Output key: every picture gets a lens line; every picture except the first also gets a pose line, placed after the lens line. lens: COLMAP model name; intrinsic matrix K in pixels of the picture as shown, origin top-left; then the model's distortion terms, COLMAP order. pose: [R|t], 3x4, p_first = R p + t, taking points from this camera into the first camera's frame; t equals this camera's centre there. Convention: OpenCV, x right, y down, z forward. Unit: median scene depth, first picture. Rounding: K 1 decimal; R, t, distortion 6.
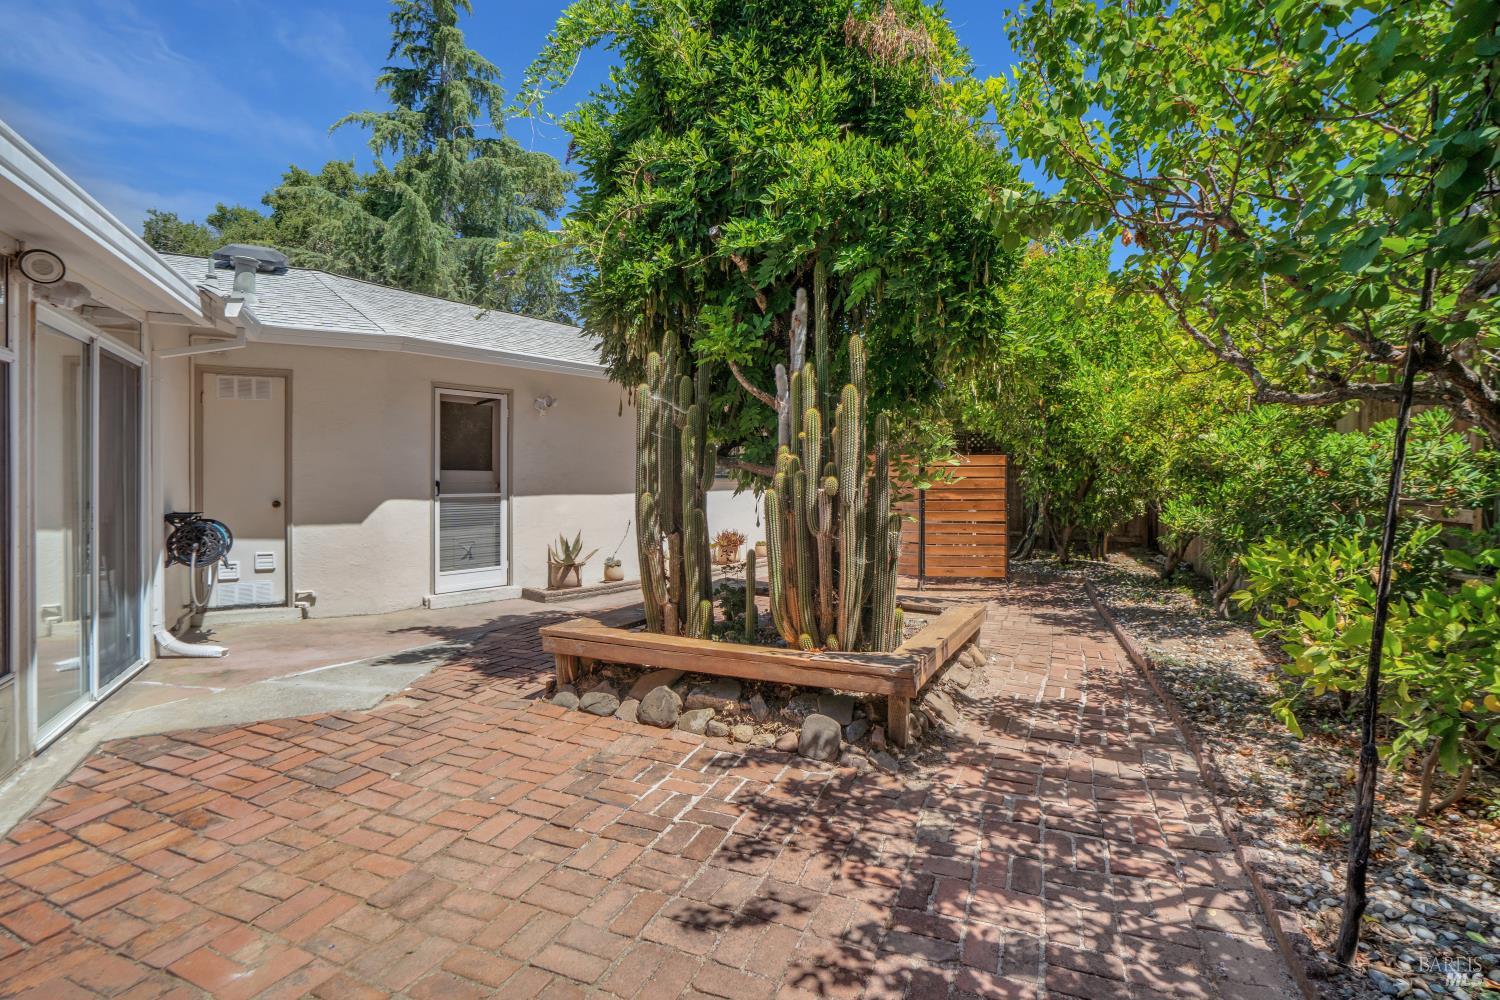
lens RADIAL K [[723.2, 0, 751.8], [0, 723.2, 491.0], [0, 0, 1]] dist [-0.019229, 0.001637]
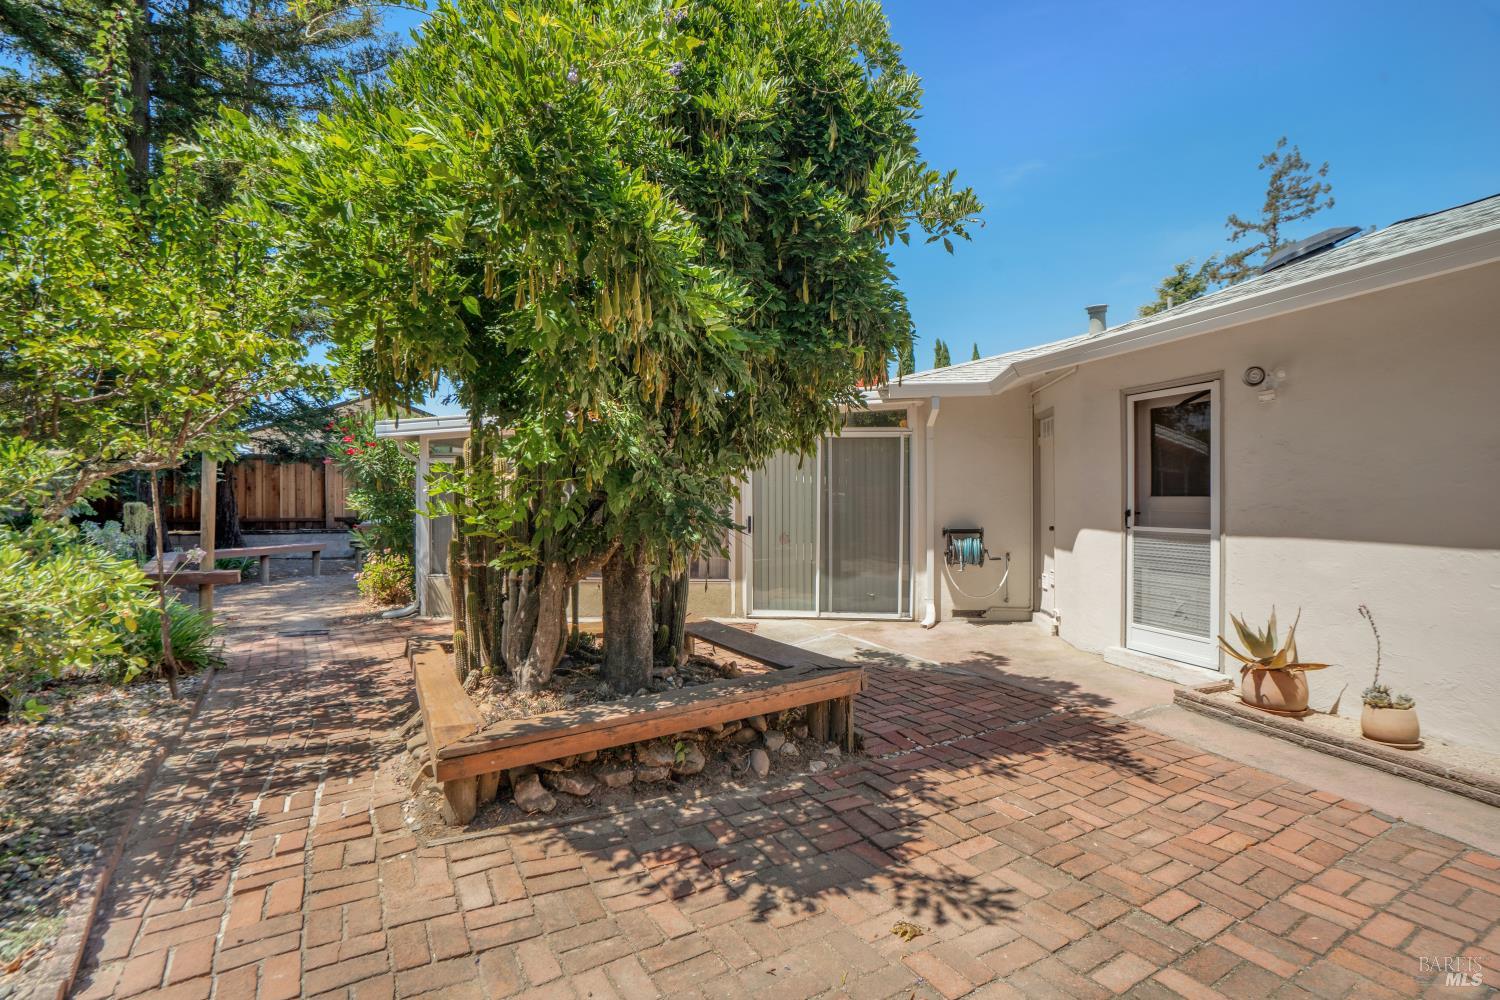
lens RADIAL K [[723.2, 0, 754.8], [0, 723.2, 496.9], [0, 0, 1]] dist [-0.019229, 0.001637]
pose [[-0.581725, -0.004211, -0.813375, 0.789912], [-0.016523, 0.999841, 0.006641, -0.045454], [0.813218, 0.017303, -0.581703, 1.904246]]
